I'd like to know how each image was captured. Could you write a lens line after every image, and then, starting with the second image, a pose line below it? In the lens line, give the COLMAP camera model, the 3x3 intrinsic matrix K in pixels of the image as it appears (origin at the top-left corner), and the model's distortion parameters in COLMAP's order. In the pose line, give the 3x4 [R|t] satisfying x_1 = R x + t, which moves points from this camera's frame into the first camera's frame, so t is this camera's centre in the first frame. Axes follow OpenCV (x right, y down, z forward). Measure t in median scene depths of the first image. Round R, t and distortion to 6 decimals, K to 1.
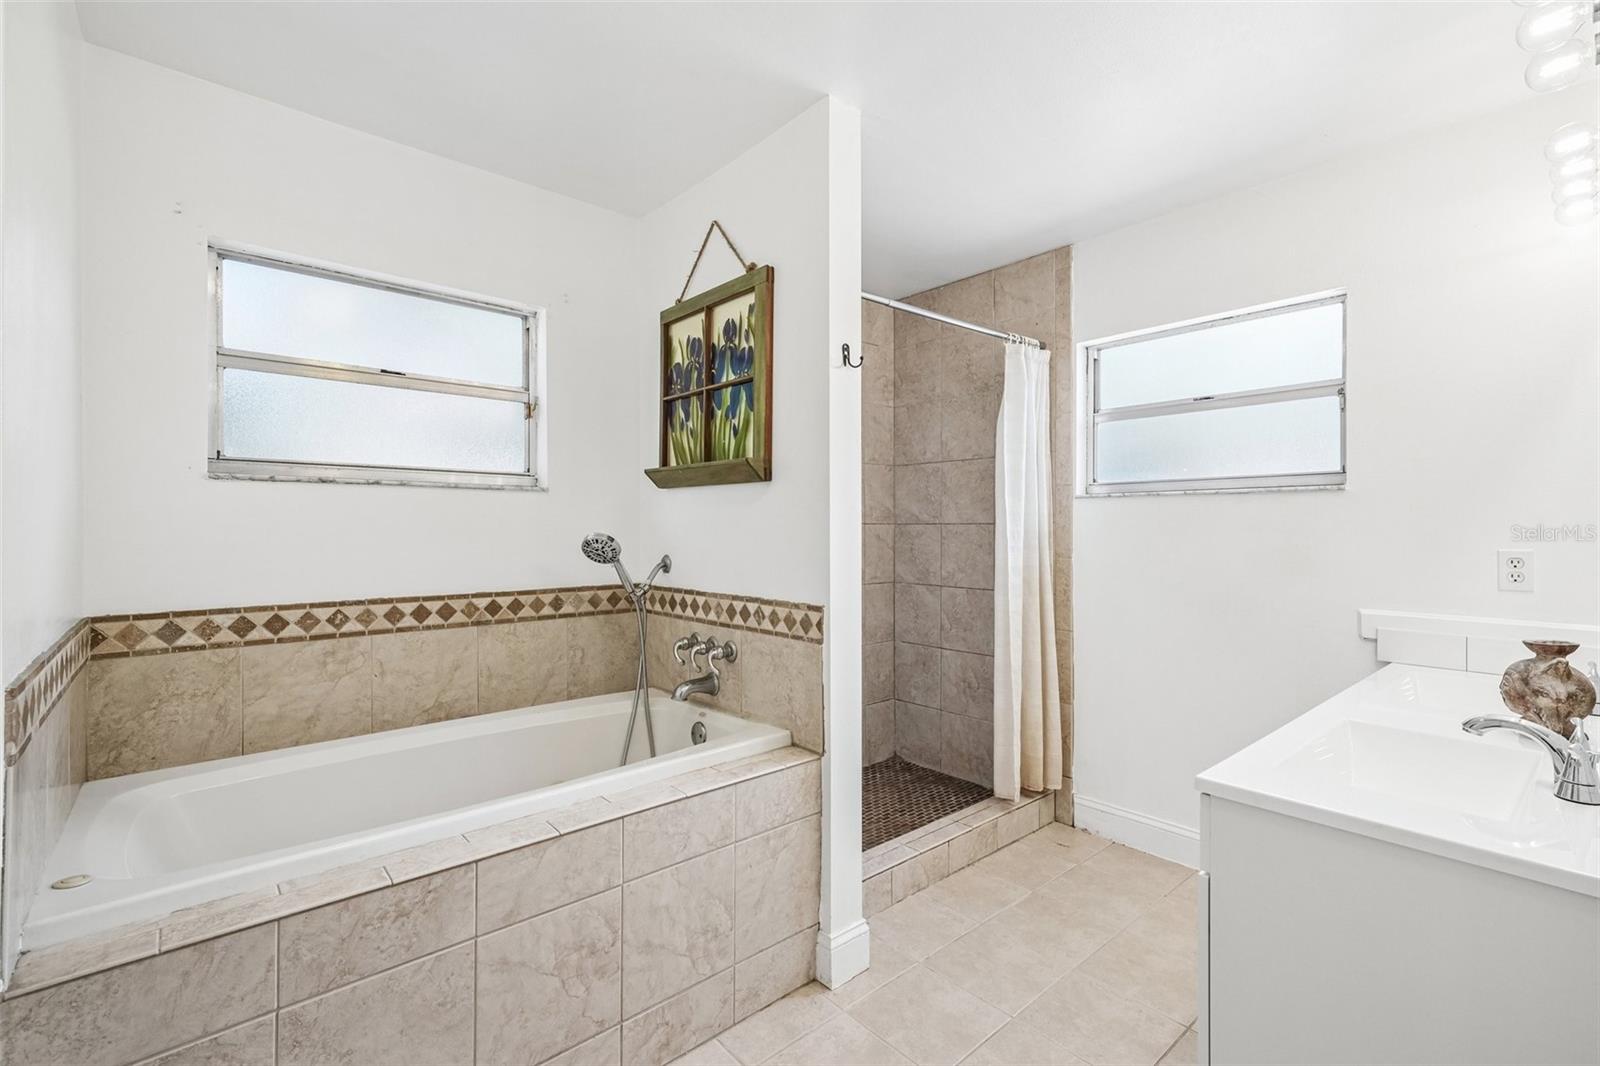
lens RADIAL K [[716.2, 0, 789.3], [0, 716.2, 526.3], [0, 0, 1]] dist [-0.000512, -0.001292]
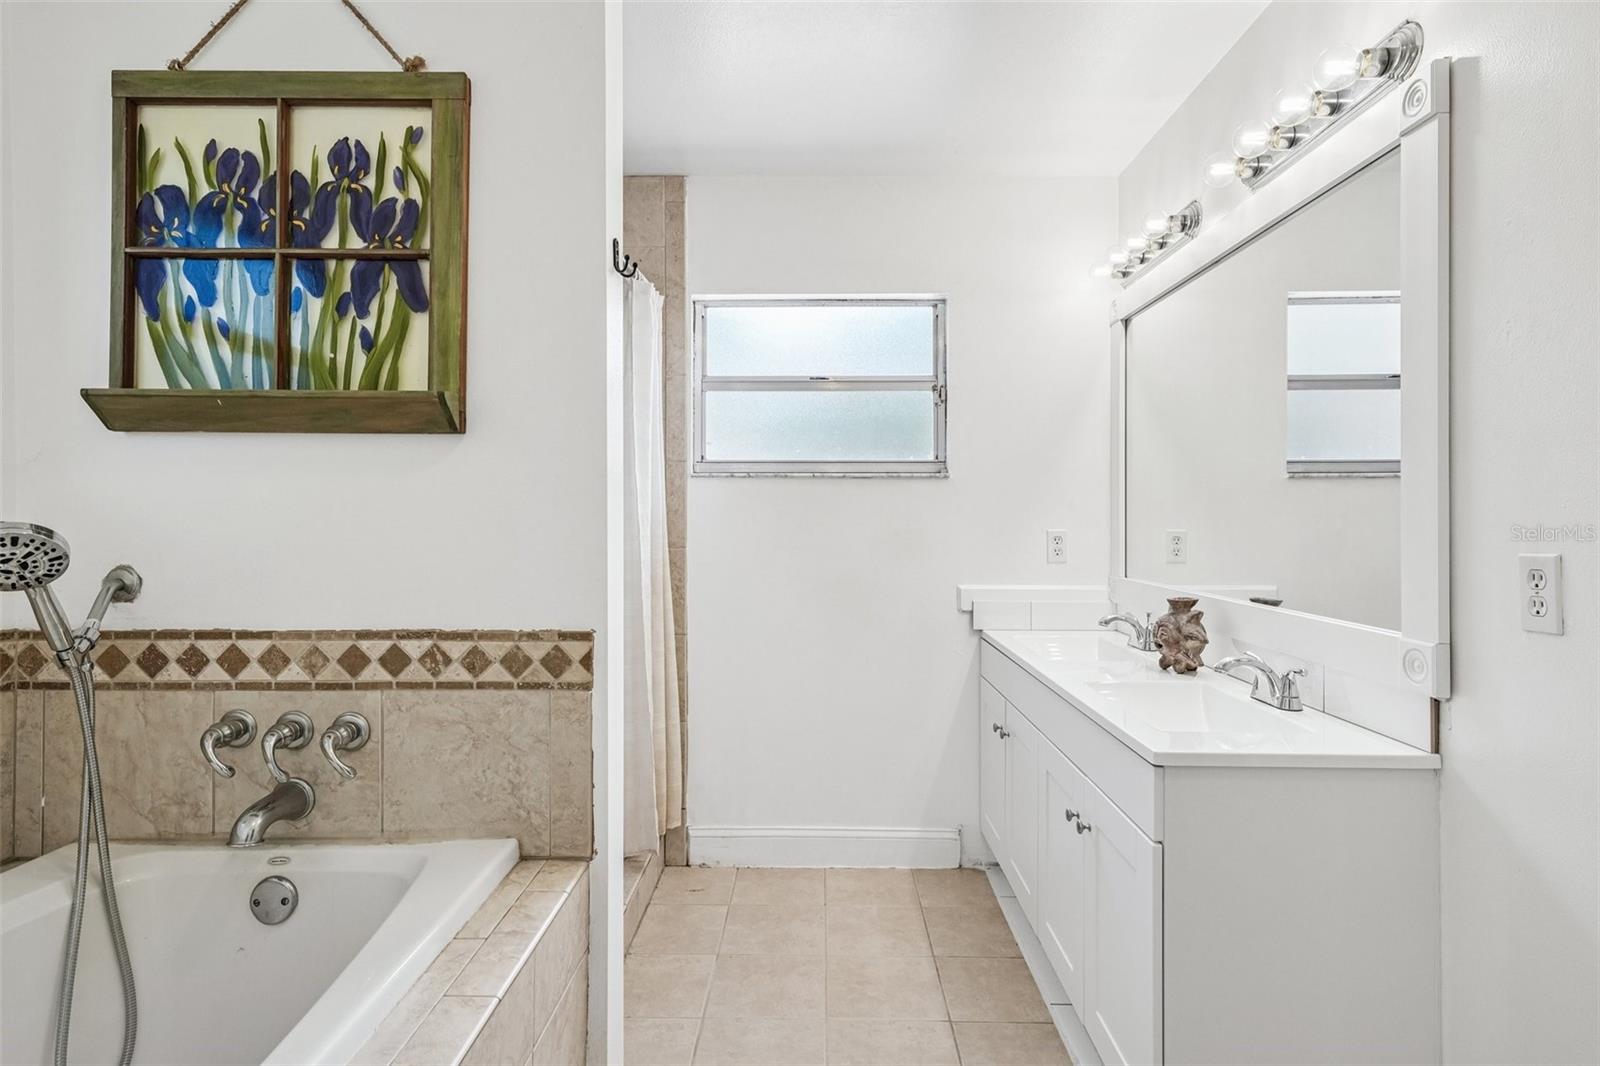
lens RADIAL K [[870.1, 0, 806.4], [0, 870.1, 507.7], [0, 0, 1]] dist [0.004635, 0.003740]
pose [[0.648932, 0.004653, 0.760833, -0.364195], [-0.003459, 0.999989, -0.003166, 0.000196], [-0.760839, -0.000577, 0.648941, 0.280428]]
